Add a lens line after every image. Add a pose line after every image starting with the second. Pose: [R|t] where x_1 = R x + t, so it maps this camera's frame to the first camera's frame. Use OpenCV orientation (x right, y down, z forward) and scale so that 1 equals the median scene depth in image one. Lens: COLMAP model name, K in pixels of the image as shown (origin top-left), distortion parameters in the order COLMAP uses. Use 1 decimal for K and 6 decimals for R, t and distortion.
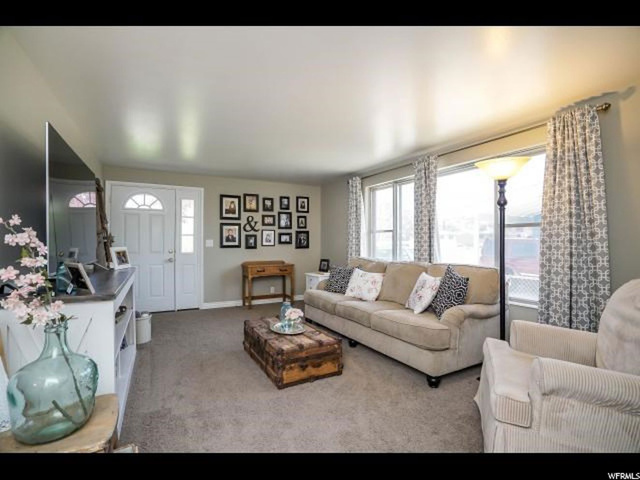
lens RADIAL K [[308.5, 0, 320.0], [0, 308.5, 240.0], [0, 0, 1]] dist [-0.002084, 0.000544]
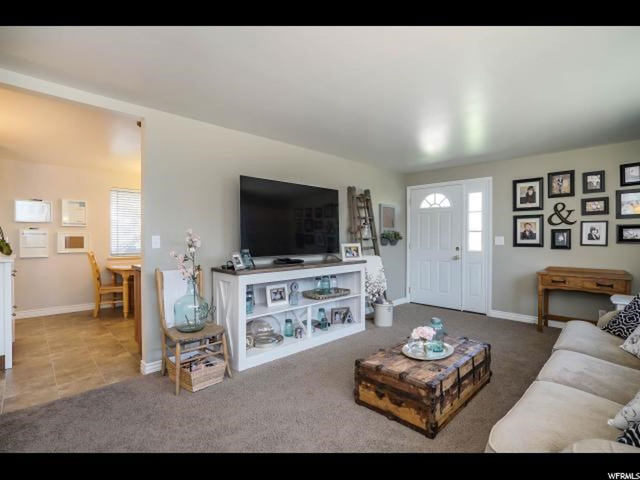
lens RADIAL K [[314.5, 0, 320.0], [0, 314.5, 240.0], [0, 0, 1]] dist [-0.004172, -0.000406]
pose [[0.303105, 0.010223, -0.952902, 0.302454], [0.004057, 0.999920, 0.012018, -0.003597], [0.952949, -0.007508, 0.303039, 0.262706]]
